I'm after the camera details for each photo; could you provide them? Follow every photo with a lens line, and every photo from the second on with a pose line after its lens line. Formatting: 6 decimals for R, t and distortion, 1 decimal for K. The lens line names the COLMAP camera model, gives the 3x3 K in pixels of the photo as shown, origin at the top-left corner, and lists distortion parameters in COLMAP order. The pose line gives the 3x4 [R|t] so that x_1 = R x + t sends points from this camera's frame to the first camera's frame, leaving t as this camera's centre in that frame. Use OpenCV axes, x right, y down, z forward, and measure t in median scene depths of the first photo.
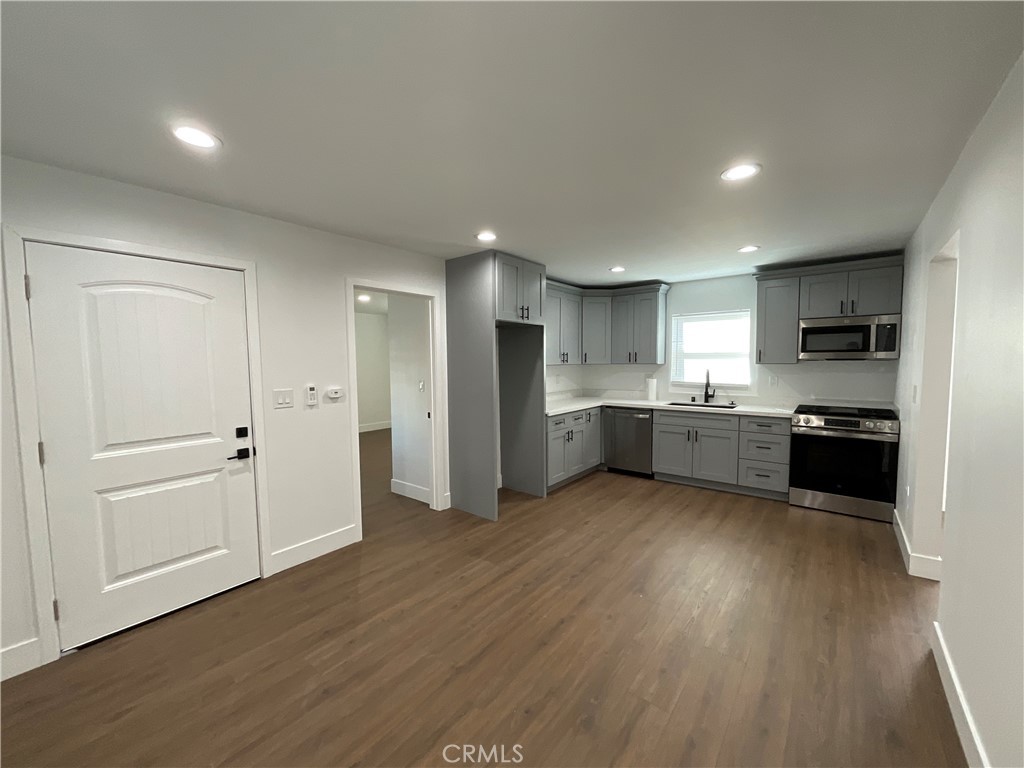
lens RADIAL K [[411.1, 0, 512.7], [0, 411.1, 387.0], [0, 0, 1]] dist [-0.005480, -0.000111]
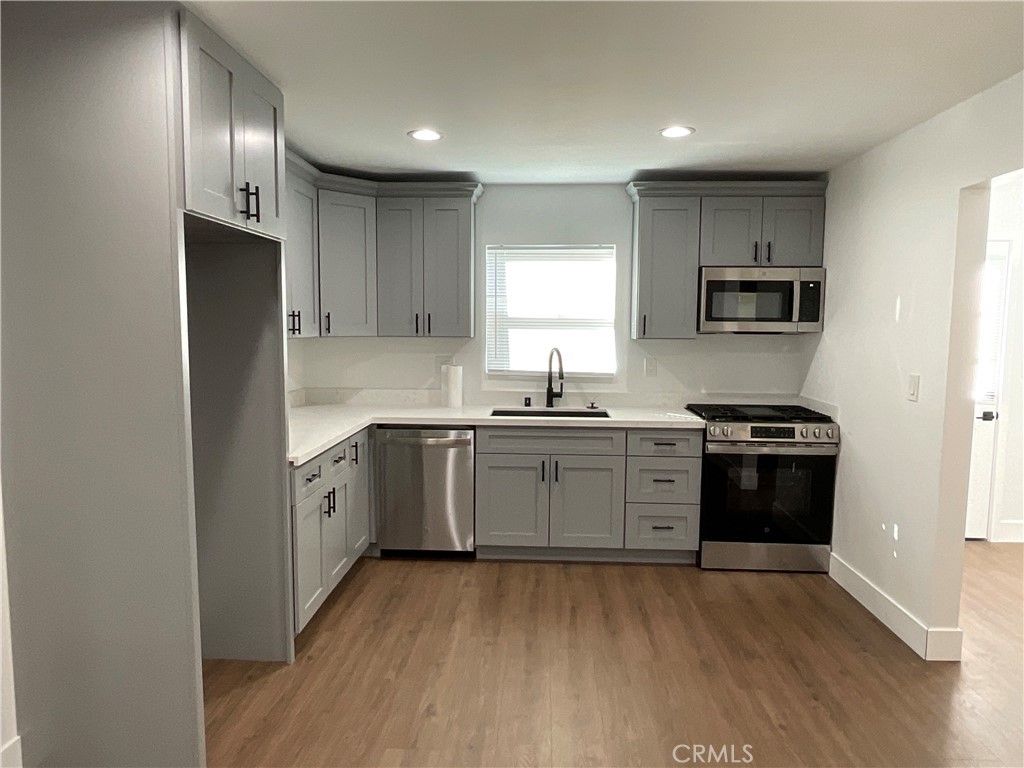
lens RADIAL K [[683.6, 0, 510.2], [0, 683.6, 388.6], [0, 0, 1]] dist [0.005090, 0.001479]
pose [[0.813076, -0.040396, 0.580754, -0.125828], [0.024270, 0.999074, 0.035514, -0.023597], [-0.581651, -0.014781, 0.813304, 0.300788]]
